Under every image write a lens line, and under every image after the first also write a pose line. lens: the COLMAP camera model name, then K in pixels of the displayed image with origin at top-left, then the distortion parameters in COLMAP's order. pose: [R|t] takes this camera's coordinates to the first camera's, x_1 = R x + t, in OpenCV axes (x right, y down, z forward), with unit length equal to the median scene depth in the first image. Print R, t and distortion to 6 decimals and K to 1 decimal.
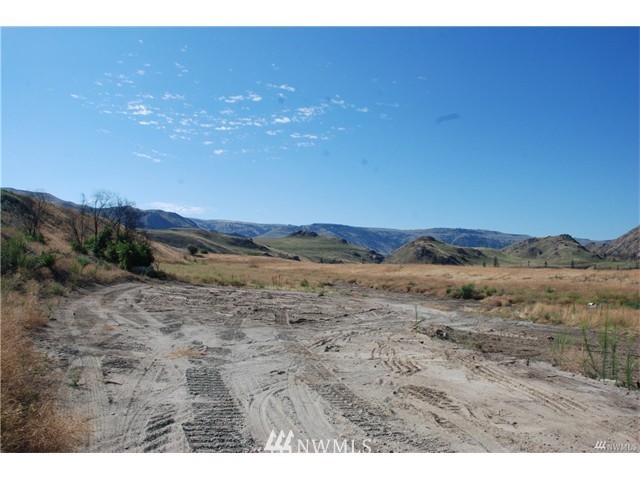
lens RADIAL K [[520.1, 0, 305.9], [0, 520.1, 245.0], [0, 0, 1]] dist [-0.139769, 0.092169]
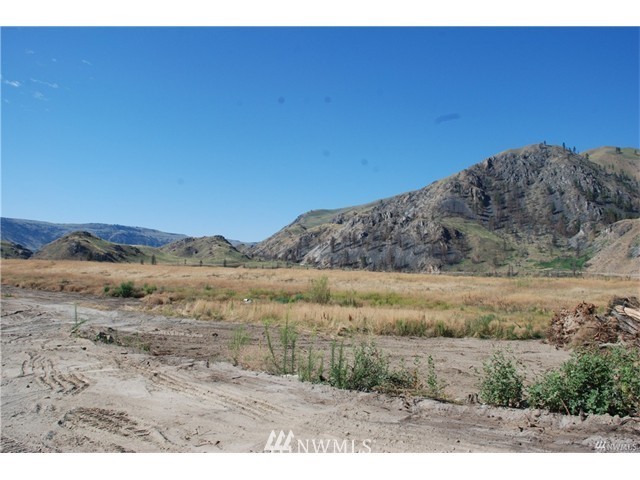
lens RADIAL K [[520.1, 0, 325.4], [0, 520.1, 254.0], [0, 0, 1]] dist [-0.139769, 0.092169]
pose [[0.777428, 0.020550, 0.628637, 0.000163], [-0.034145, 0.999371, 0.009558, 0.000313], [-0.628045, -0.028895, 0.777640, 0.003264]]
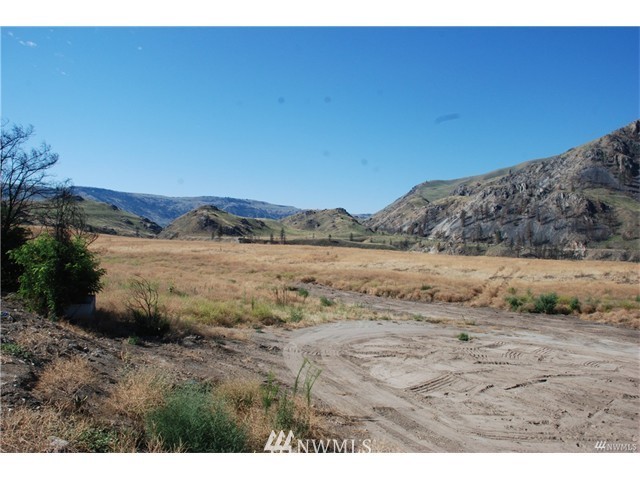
lens RADIAL K [[520.1, 0, 301.9], [0, 520.1, 265.3], [0, 0, 1]] dist [-0.139769, 0.092169]
pose [[0.892755, -0.014830, 0.450299, -0.044963], [-0.031623, 0.994931, 0.095463, -0.002944], [-0.449432, -0.099465, 0.887760, 0.071304]]
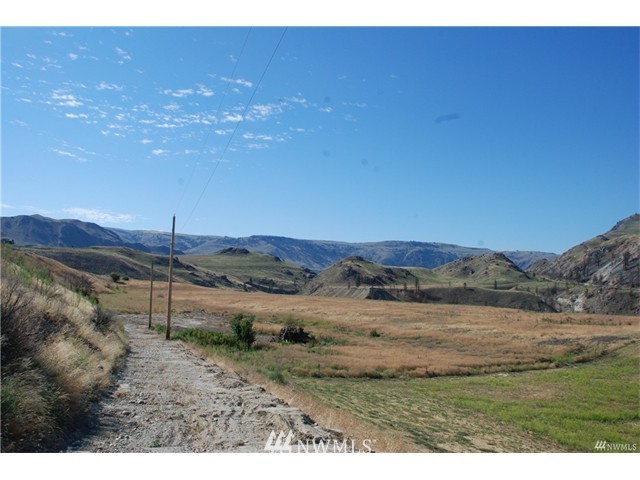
lens RADIAL K [[620.4, 0, 313.6], [0, 620.4, 242.4], [0, 0, 1]] dist [-0.053688, 0.000000]
pose [[0.995295, 0.003254, 0.096833, 0.037582], [-0.001266, 0.999787, -0.020584, -0.017880], [-0.096879, 0.020365, 0.995088, -0.177316]]
